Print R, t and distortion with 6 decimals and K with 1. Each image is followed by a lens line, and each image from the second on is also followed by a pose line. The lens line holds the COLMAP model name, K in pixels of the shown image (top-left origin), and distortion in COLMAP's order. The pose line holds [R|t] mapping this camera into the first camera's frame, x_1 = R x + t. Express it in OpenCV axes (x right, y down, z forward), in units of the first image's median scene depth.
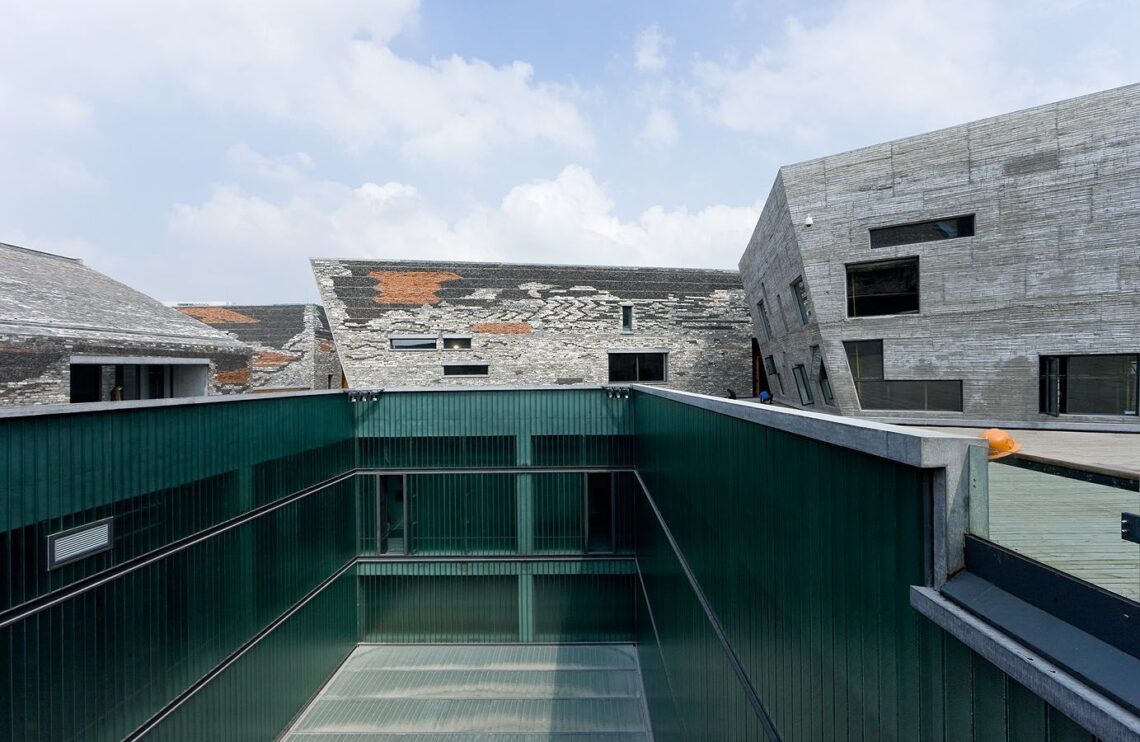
lens RADIAL K [[549.6, 0, 570.3], [0, 549.6, 367.2], [0, 0, 1]] dist [-0.011030, 0.003640]
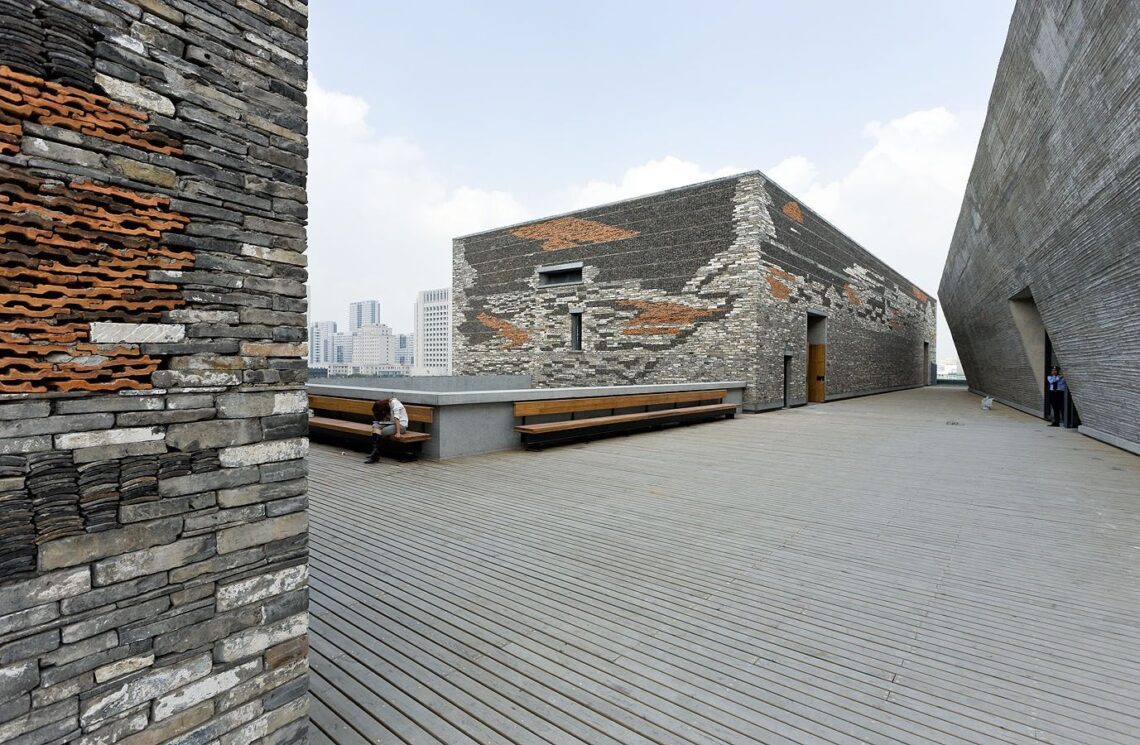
lens RADIAL K [[549.6, 0, 569.9], [0, 549.6, 369.6], [0, 0, 1]] dist [-0.011030, 0.003640]
pose [[0.781271, 0.031358, -0.623404, -0.326799], [-0.008998, 0.999199, 0.038985, 0.010490], [0.624127, -0.024849, 0.780928, 0.611181]]
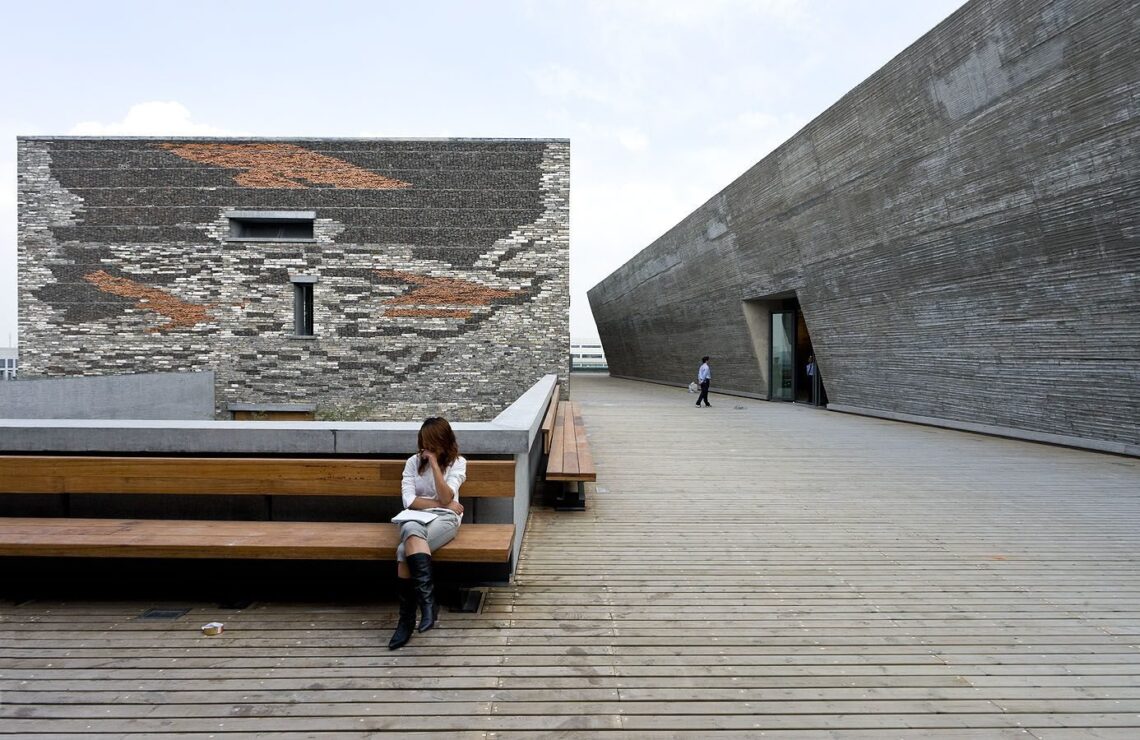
lens RADIAL K [[549.6, 0, 575.5], [0, 549.6, 360.8], [0, 0, 1]] dist [-0.011030, 0.003640]
pose [[0.999076, 0.023907, 0.035710, -0.472633], [-0.024949, 0.999267, 0.029032, 0.013951], [-0.034990, -0.029896, 0.998940, 0.647528]]
